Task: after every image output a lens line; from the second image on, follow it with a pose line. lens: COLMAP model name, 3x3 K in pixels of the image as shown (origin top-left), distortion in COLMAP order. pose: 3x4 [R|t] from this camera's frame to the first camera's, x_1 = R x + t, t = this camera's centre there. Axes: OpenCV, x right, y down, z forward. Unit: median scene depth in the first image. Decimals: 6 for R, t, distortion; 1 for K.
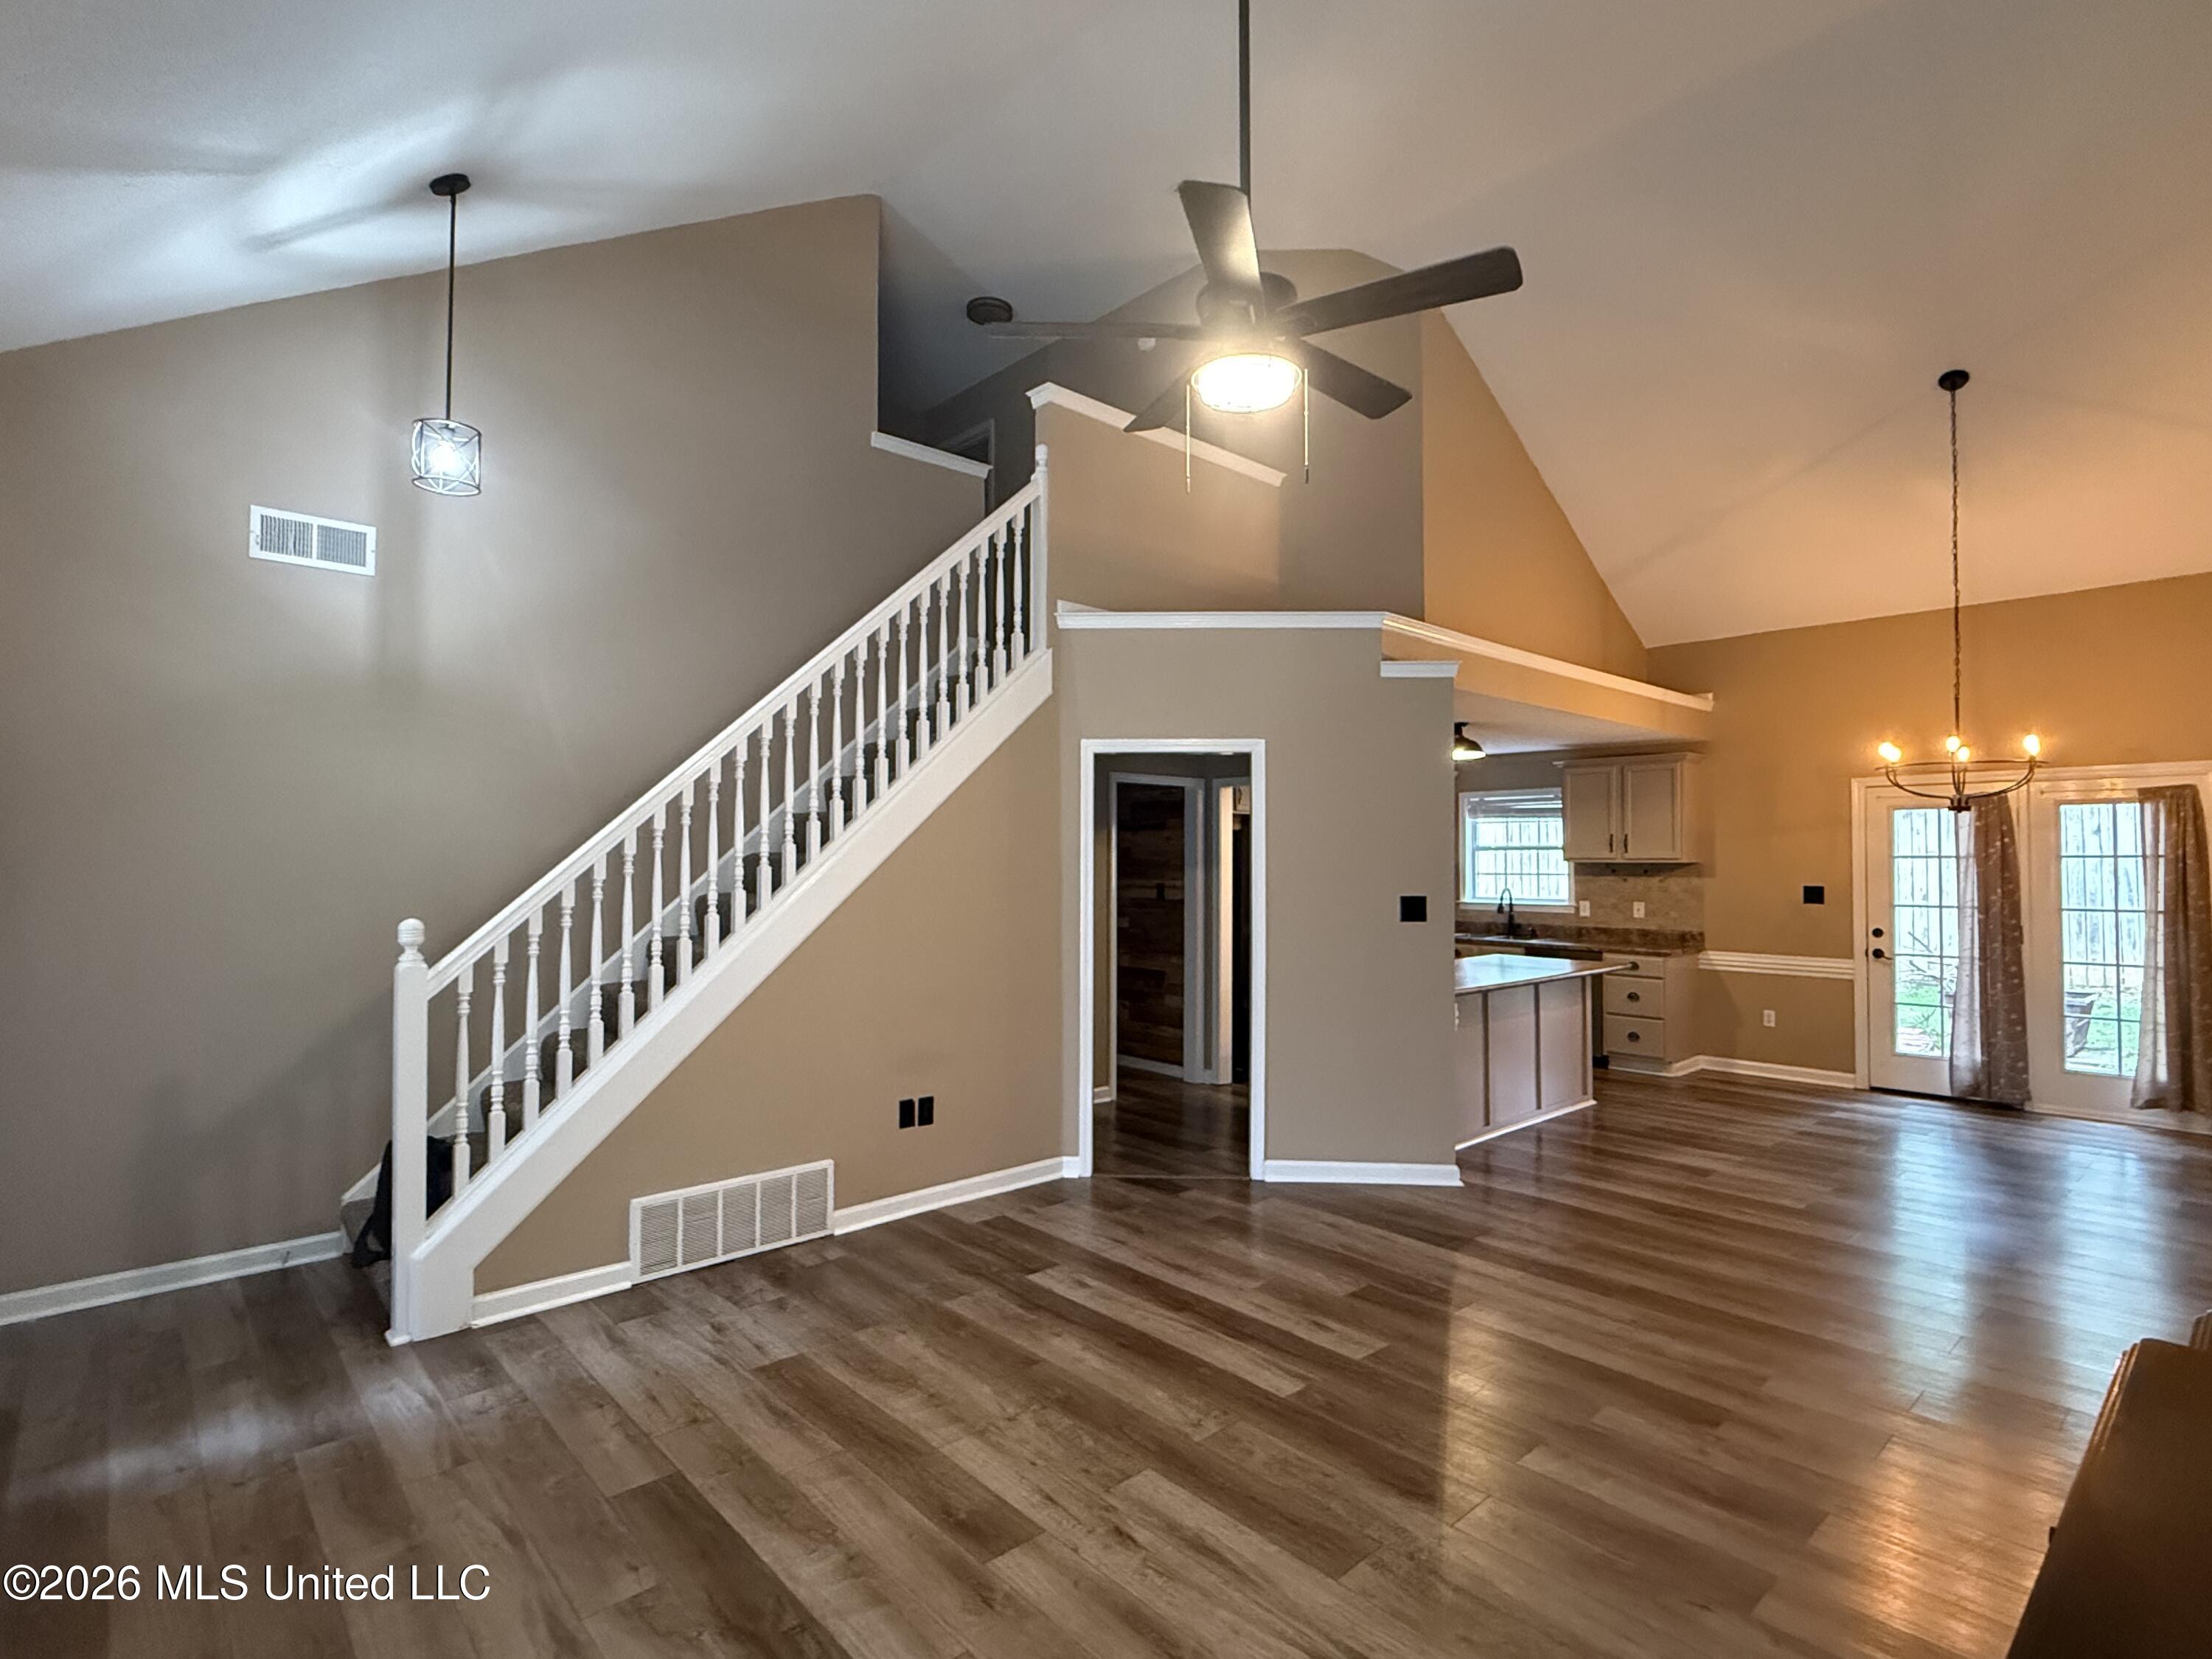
lens RADIAL K [[1095.7, 0, 1117.1], [0, 1095.7, 839.7], [0, 0, 1]] dist [-0.006464, 0.000673]
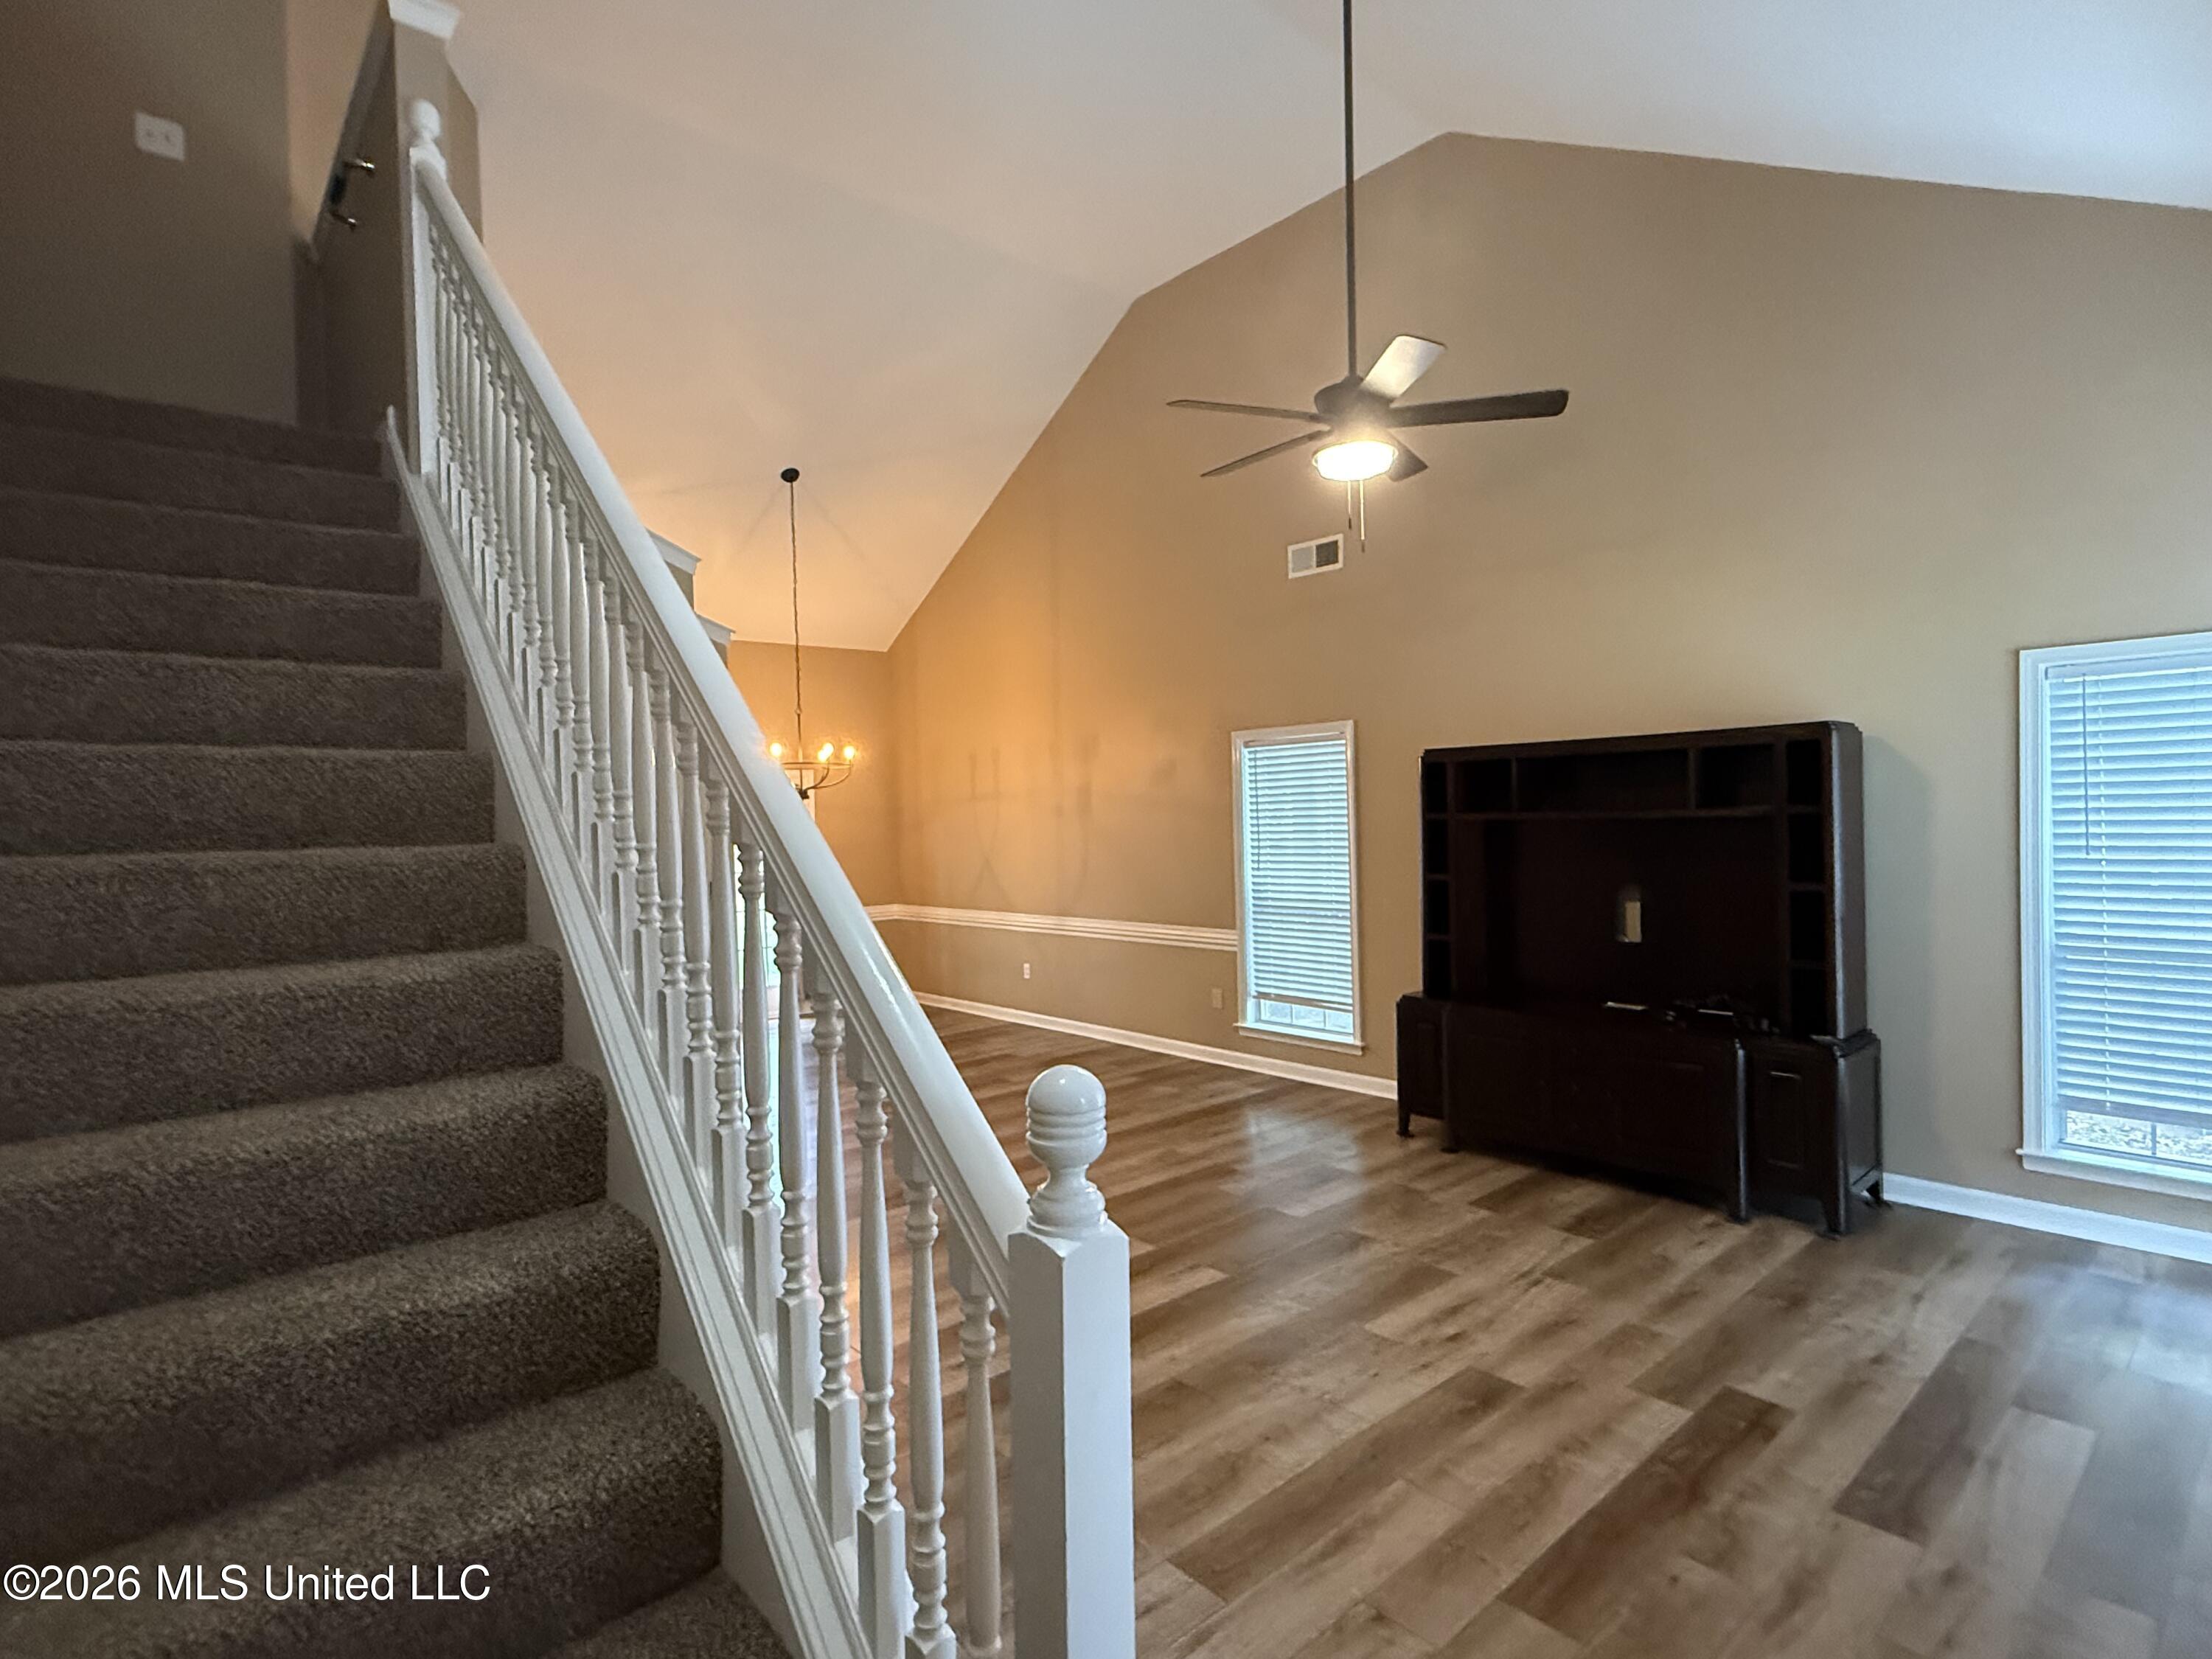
lens RADIAL K [[1095.7, 0, 1106.5], [0, 1095.7, 832.7], [0, 0, 1]] dist [-0.006464, 0.000673]
pose [[0.019200, -0.012497, 0.999738, -1.274150], [0.006611, 0.999902, 0.012372, 0.011422], [-0.999794, 0.006371, 0.019281, 1.352786]]
